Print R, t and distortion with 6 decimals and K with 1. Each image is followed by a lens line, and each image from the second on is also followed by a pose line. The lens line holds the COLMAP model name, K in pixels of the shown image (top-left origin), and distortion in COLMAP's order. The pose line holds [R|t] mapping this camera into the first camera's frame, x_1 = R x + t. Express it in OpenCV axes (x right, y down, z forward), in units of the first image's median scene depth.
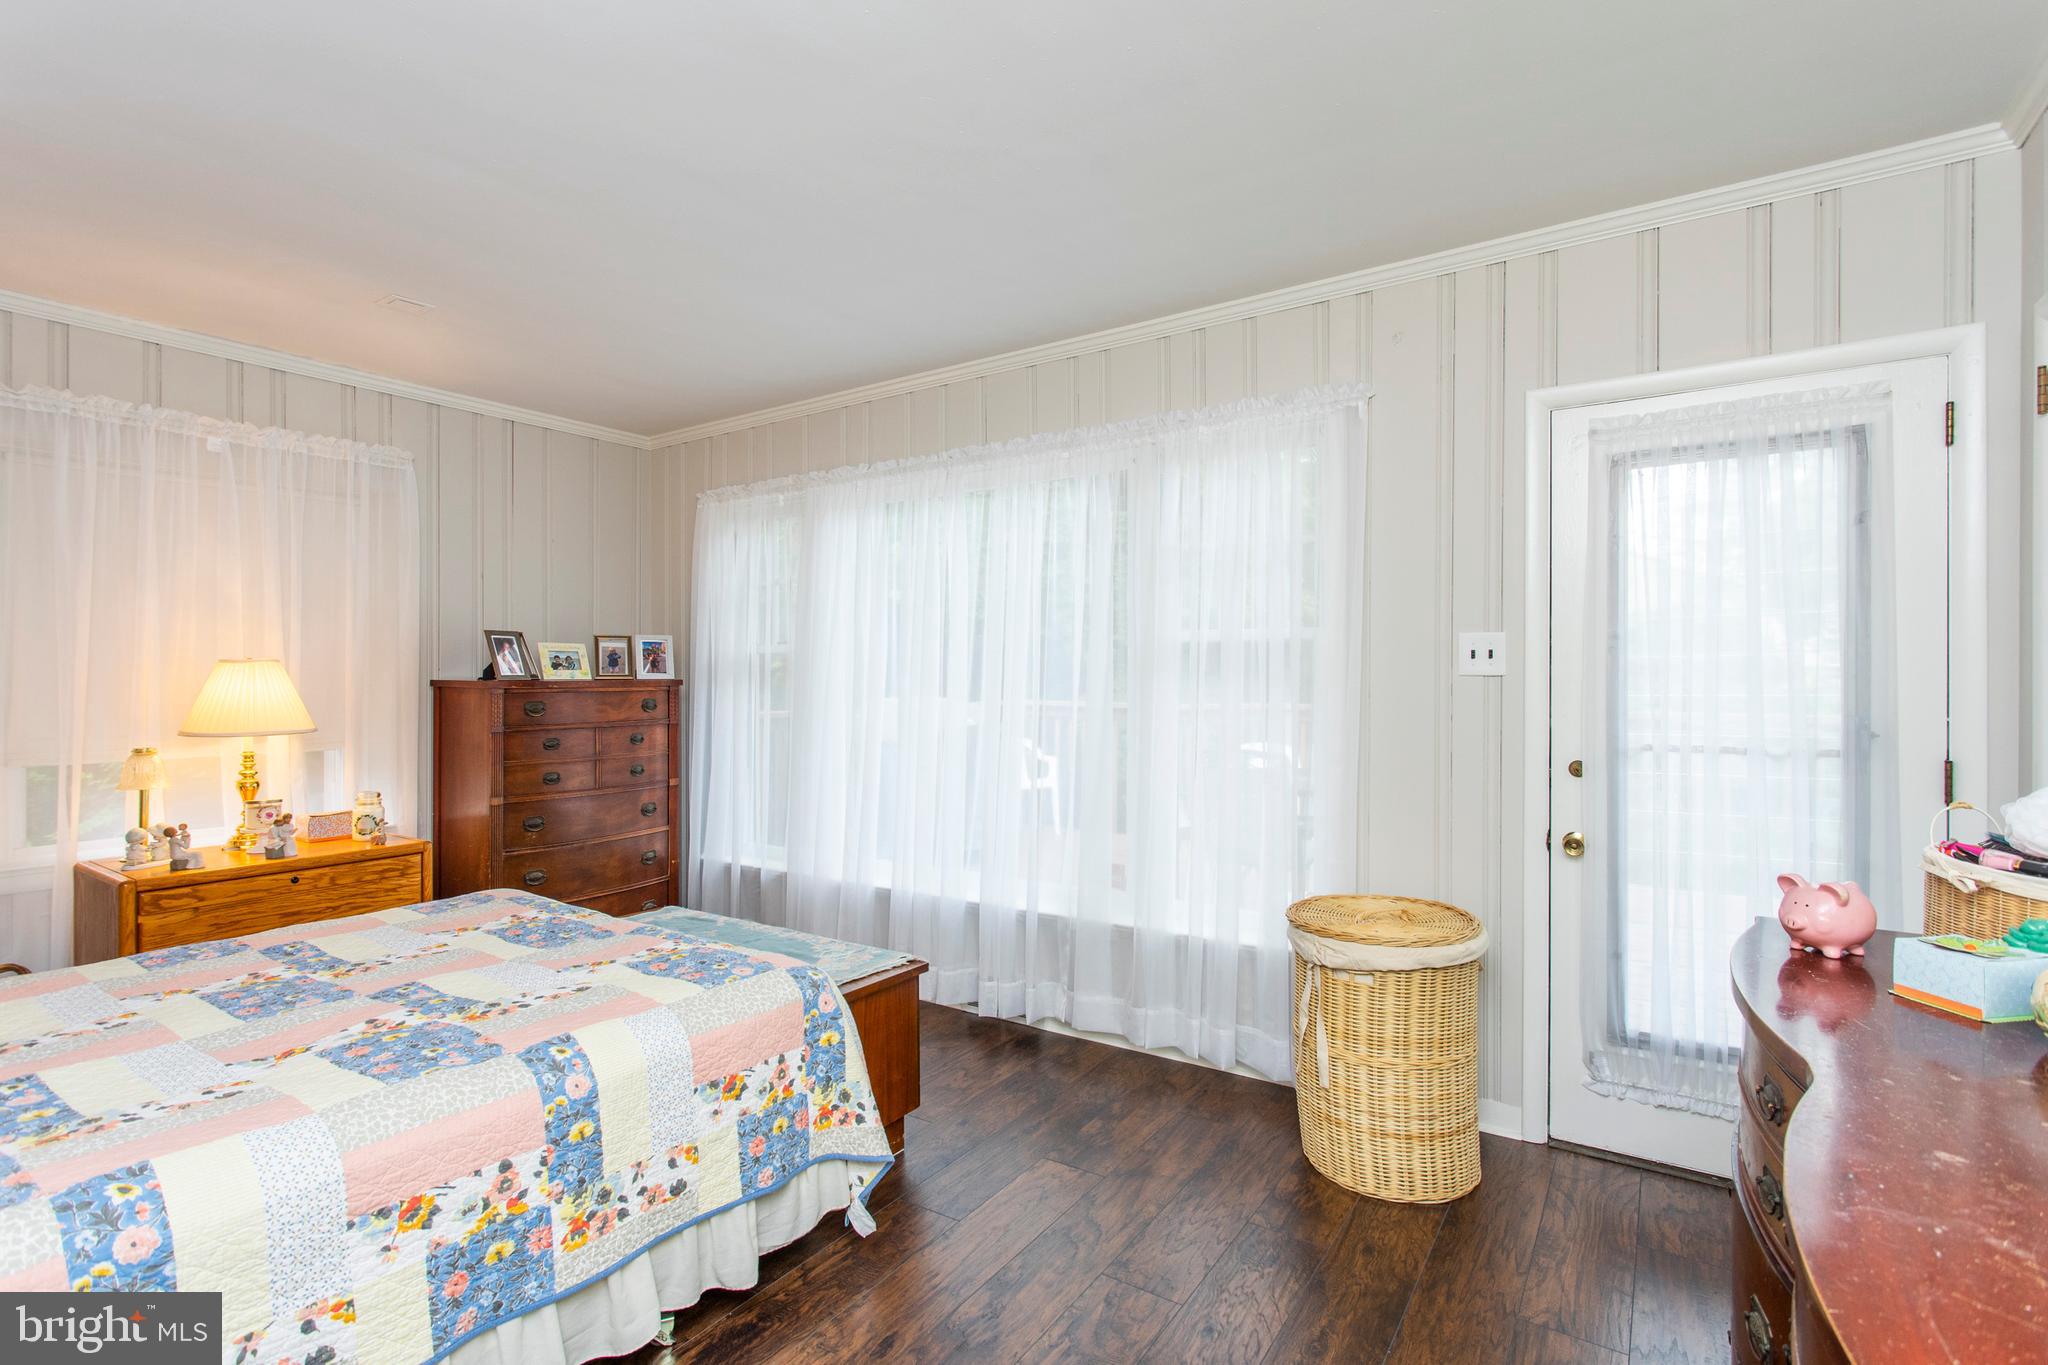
lens RADIAL K [[968.6, 0, 1026.2], [0, 968.6, 683.3], [0, 0, 1]] dist [-0.011374, -0.002005]
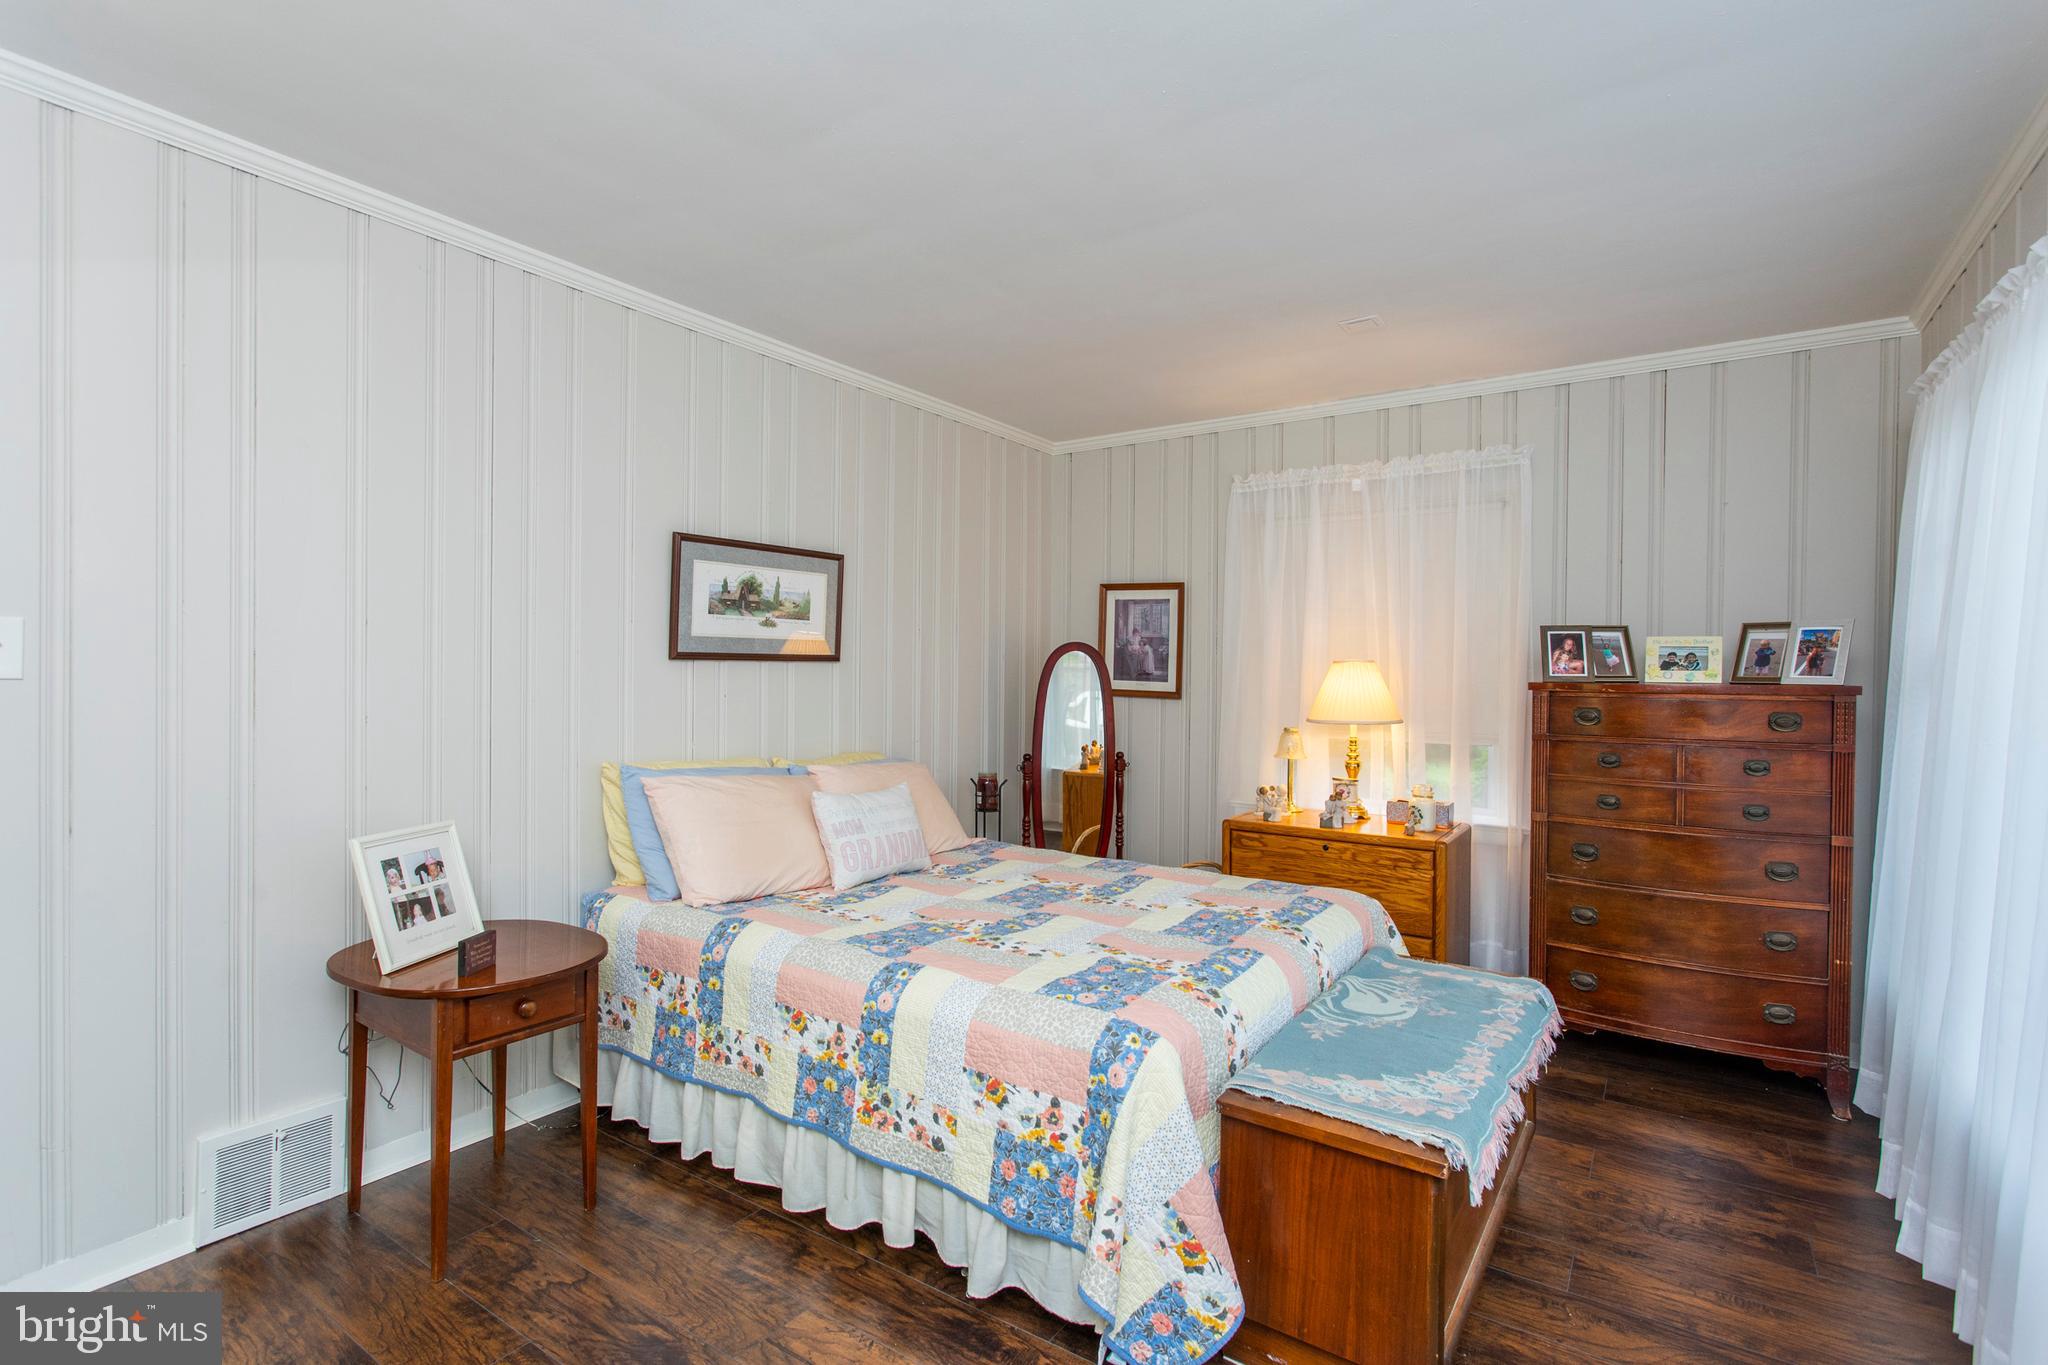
lens RADIAL K [[968.6, 0, 1028.3], [0, 968.6, 673.5], [0, 0, 1]] dist [-0.011374, -0.002005]
pose [[-0.011132, 0.007076, -0.999913, 0.607397], [-0.017263, 0.999825, 0.007267, -0.015516], [0.999789, 0.017342, -0.011008, 0.923326]]
